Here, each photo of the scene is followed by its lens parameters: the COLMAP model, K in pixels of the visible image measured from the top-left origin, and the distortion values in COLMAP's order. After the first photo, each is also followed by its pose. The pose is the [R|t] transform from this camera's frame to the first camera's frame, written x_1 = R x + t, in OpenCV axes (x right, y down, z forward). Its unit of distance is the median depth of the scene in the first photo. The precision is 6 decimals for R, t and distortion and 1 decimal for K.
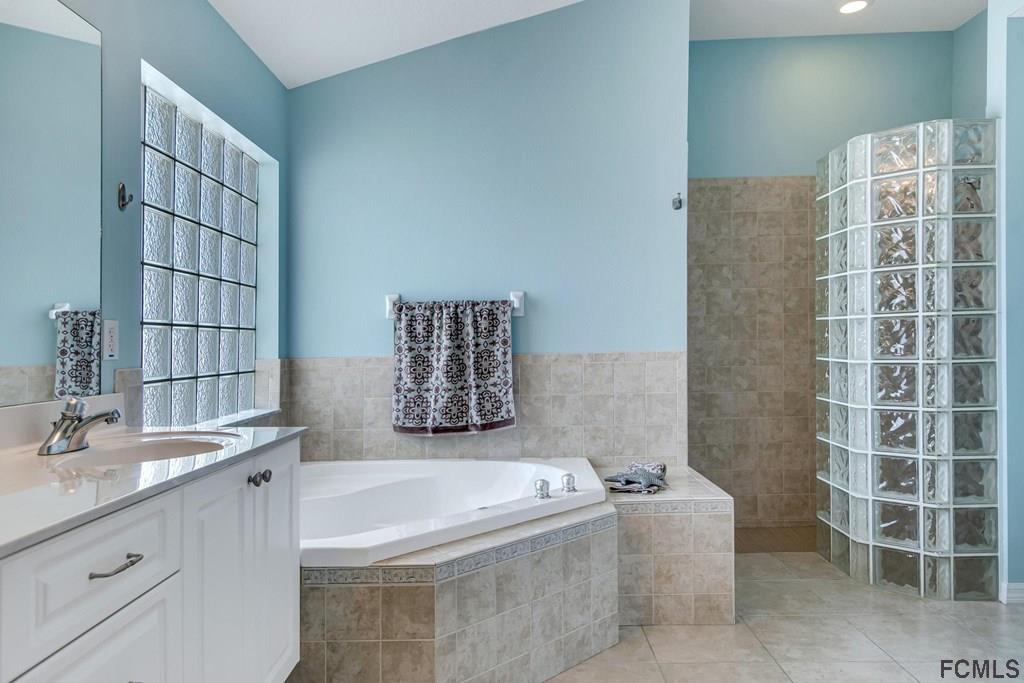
lens RADIAL K [[727.8, 0, 492.5], [0, 727.8, 340.6], [0, 0, 1]] dist [0.009303, 0.026100]
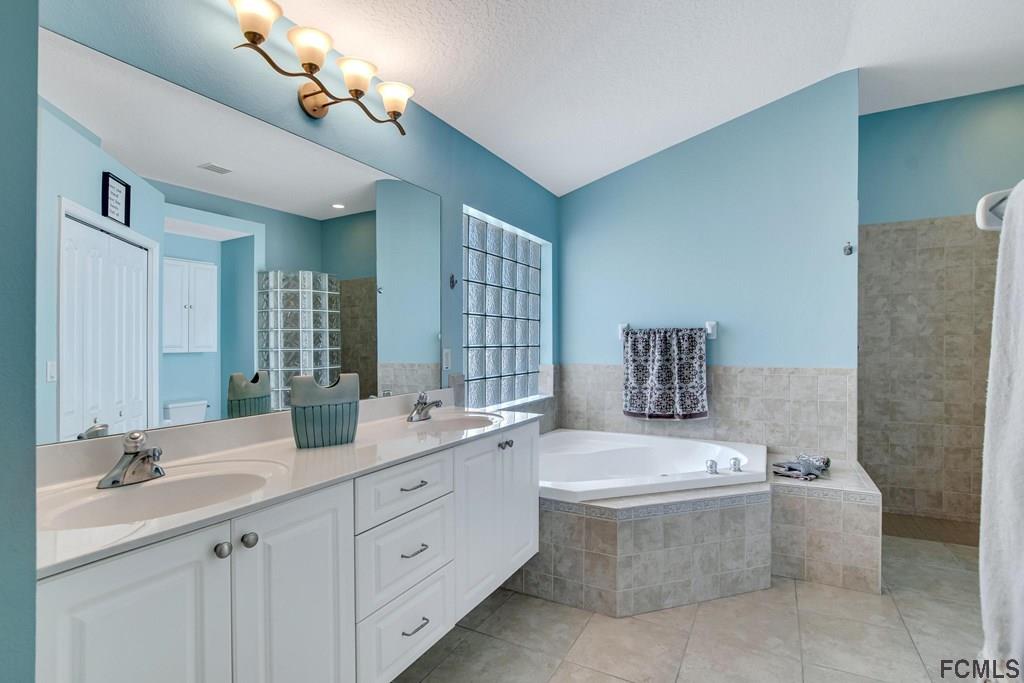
lens RADIAL K [[512.1, 0, 505.5], [0, 512.1, 335.3], [0, 0, 1]] dist [-0.003315, 0.001273]
pose [[0.880728, 0.004575, -0.473600, 0.179390], [-0.000595, 0.999963, 0.008554, -0.058003], [0.473622, -0.007252, 0.880699, -0.059191]]
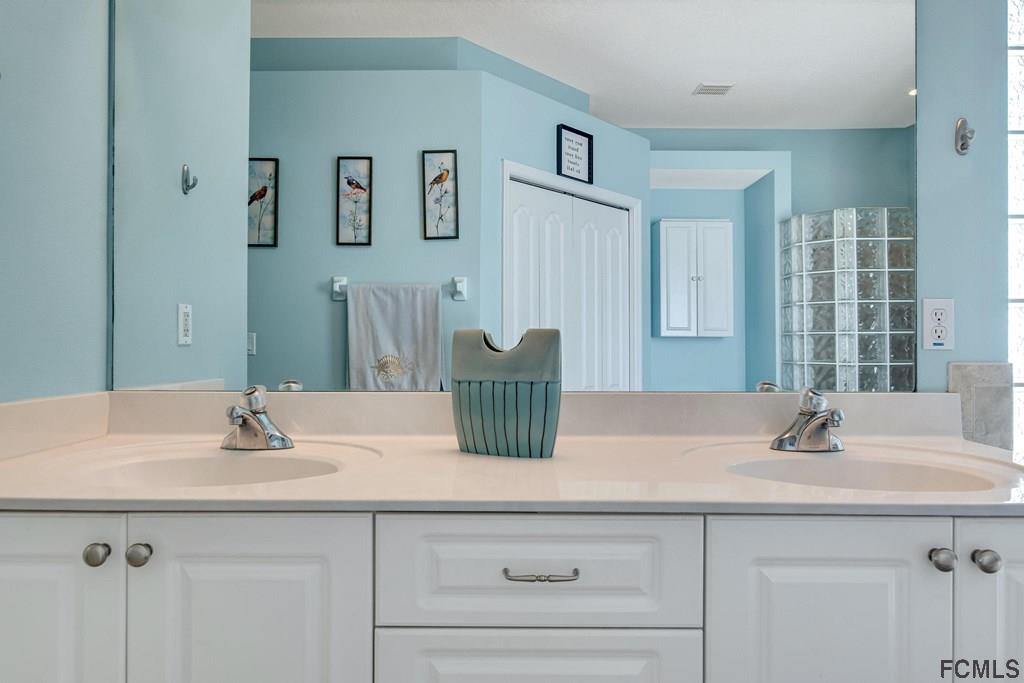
lens RADIAL K [[641.7, 0, 554.8], [0, 641.7, 338.0], [0, 0, 1]] dist [-0.004660, -0.000597]
pose [[0.025888, -0.003847, -0.999657, 0.119761], [0.009107, 0.999952, -0.003612, 0.009693], [0.999623, -0.009010, 0.025922, 0.446736]]
